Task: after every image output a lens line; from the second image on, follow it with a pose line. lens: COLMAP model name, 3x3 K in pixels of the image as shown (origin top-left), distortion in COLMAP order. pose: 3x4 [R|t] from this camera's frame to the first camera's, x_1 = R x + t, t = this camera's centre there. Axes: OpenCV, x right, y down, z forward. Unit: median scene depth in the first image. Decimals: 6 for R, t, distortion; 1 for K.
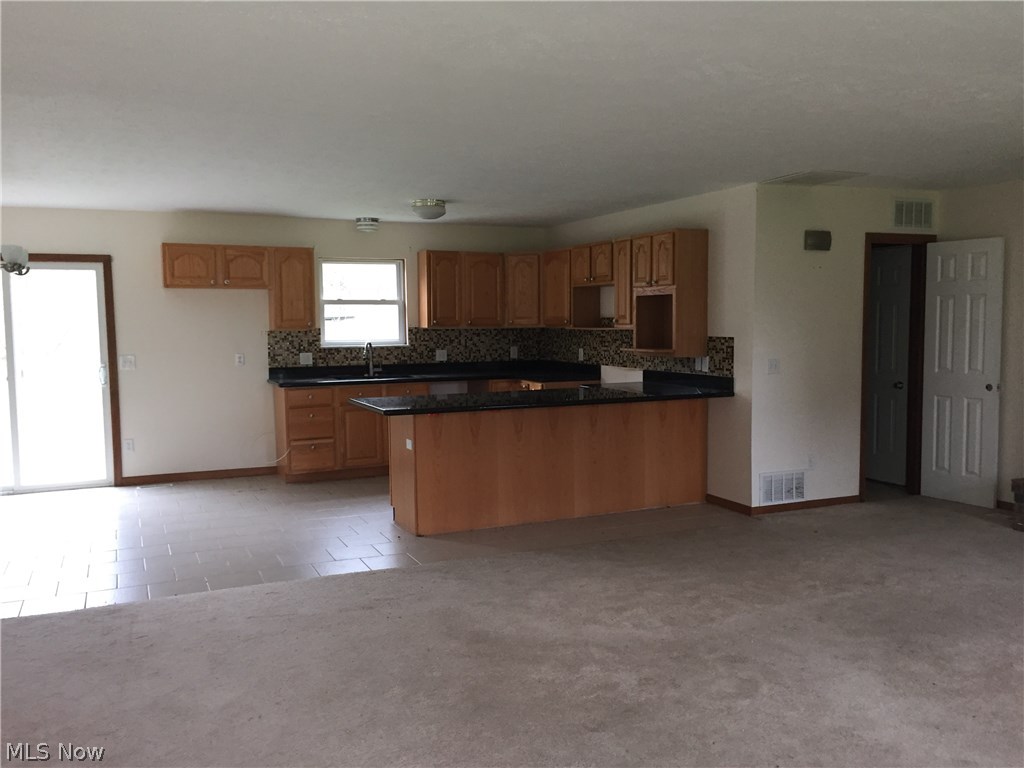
lens RADIAL K [[869.3, 0, 506.3], [0, 869.3, 387.6], [0, 0, 1]] dist [0.030910, -0.007452]
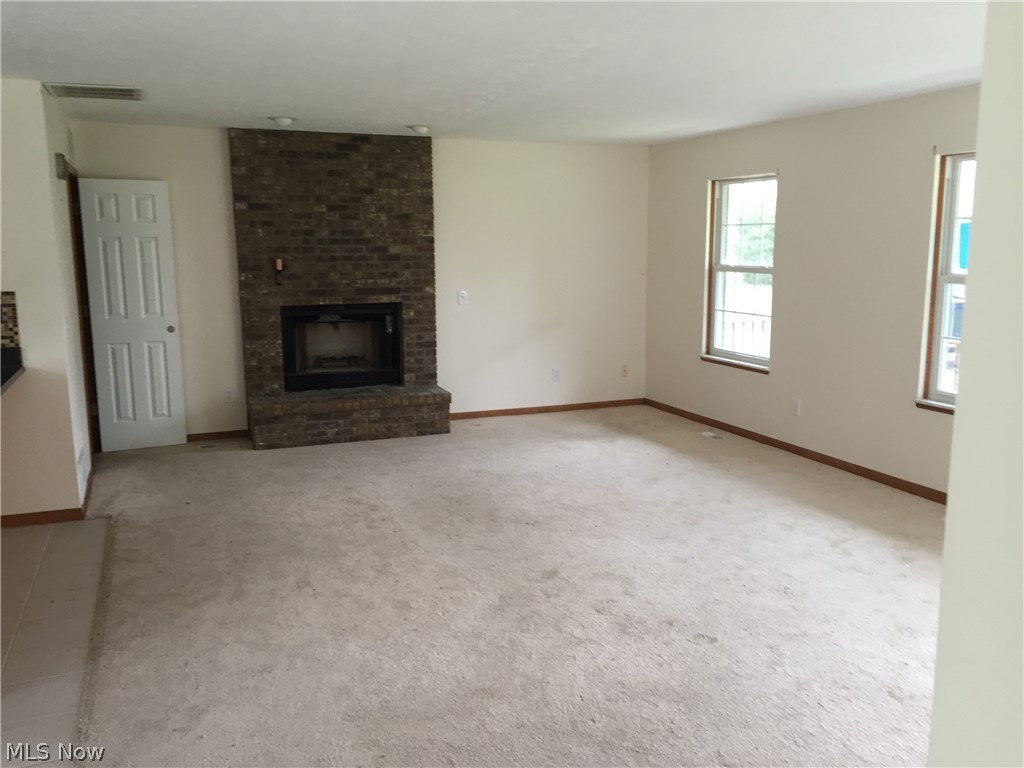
lens RADIAL K [[869.3, 0, 508.9], [0, 869.3, 379.4], [0, 0, 1]] dist [0.030910, -0.007452]
pose [[0.032214, -0.147844, 0.988486, -0.919472], [0.084586, 0.985854, 0.144694, -0.113917], [-0.995895, 0.078951, 0.044264, 1.134677]]
